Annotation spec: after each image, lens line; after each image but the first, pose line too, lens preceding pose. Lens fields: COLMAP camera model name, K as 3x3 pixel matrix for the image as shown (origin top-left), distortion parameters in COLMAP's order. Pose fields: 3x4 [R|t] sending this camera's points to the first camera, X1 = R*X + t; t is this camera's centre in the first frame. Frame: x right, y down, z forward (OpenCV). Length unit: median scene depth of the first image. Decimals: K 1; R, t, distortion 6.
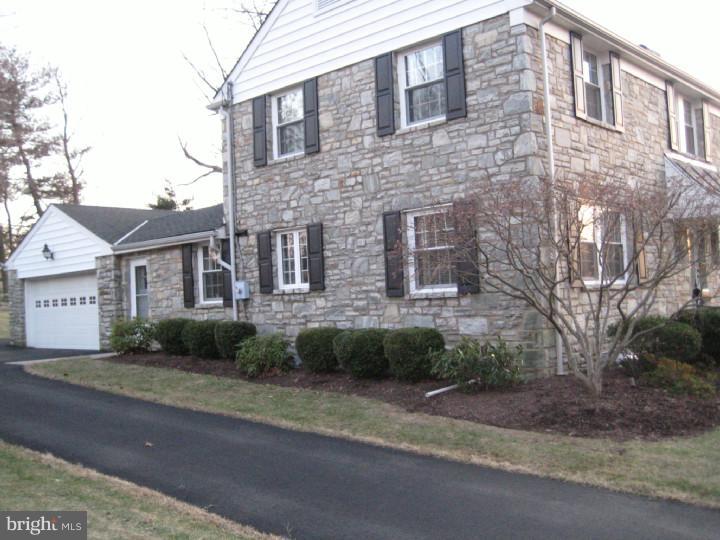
lens RADIAL K [[756.3, 0, 360.0], [0, 756.3, 270.0], [0, 0, 1]] dist [-0.074574, 0.006902]
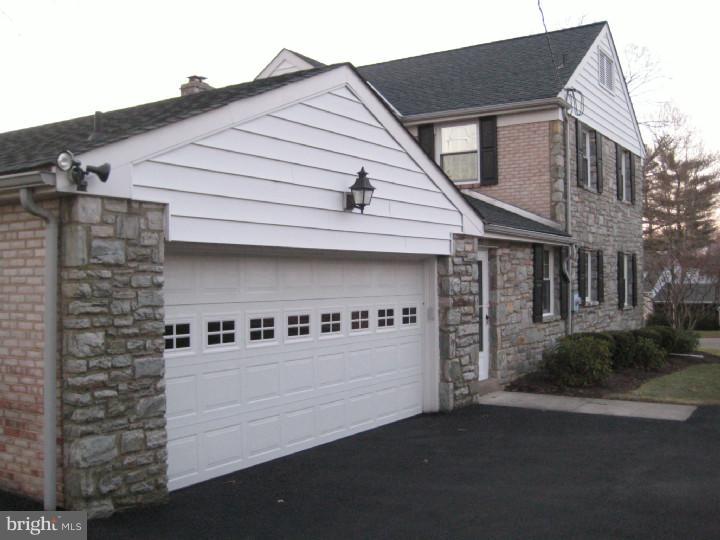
lens RADIAL K [[756.3, 0, 360.0], [0, 756.3, 270.0], [0, 0, 1]] dist [-0.074574, 0.006902]
pose [[-0.166172, 0.053059, 0.984668, -0.899785], [-0.036390, 0.997541, -0.059894, 0.044210], [-0.985425, -0.045785, -0.163833, 1.195947]]
